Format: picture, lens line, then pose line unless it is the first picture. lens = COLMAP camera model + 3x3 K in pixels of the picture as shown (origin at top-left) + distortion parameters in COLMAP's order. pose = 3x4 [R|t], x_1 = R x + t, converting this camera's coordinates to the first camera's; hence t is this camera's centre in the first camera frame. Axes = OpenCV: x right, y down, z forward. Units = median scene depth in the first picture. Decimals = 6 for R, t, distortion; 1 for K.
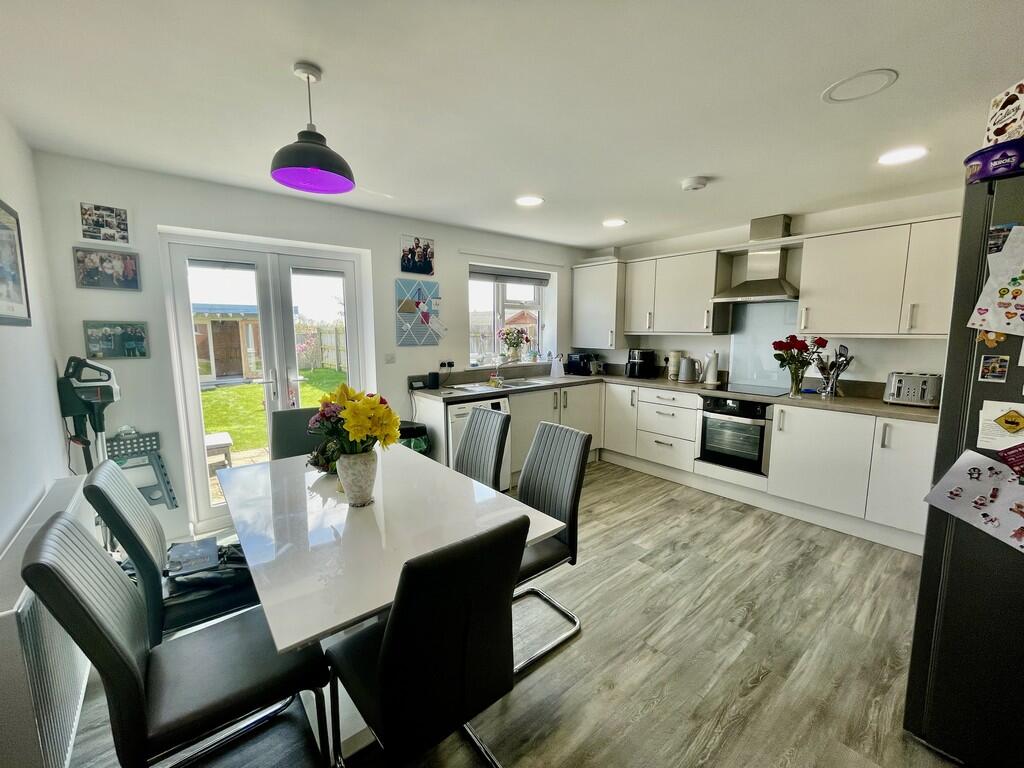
lens RADIAL K [[415.5, 0, 512.0], [0, 415.5, 384.0], [0, 0, 1]] dist [-0.002353, -0.000109]
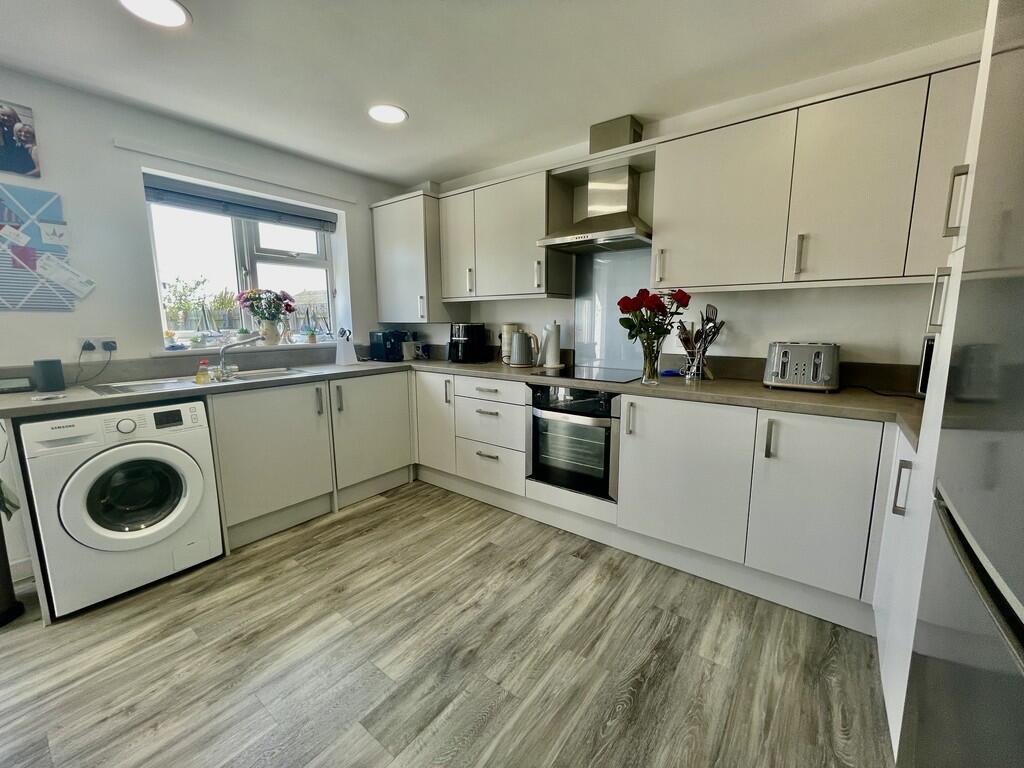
lens RADIAL K [[415.5, 0, 512.0], [0, 415.5, 384.0], [0, 0, 1]] dist [-0.002353, -0.000109]
pose [[0.974972, -0.036010, 0.219394, 0.285544], [0.031621, 0.999224, 0.023484, 0.009780], [-0.220069, -0.015959, 0.975354, 0.354828]]
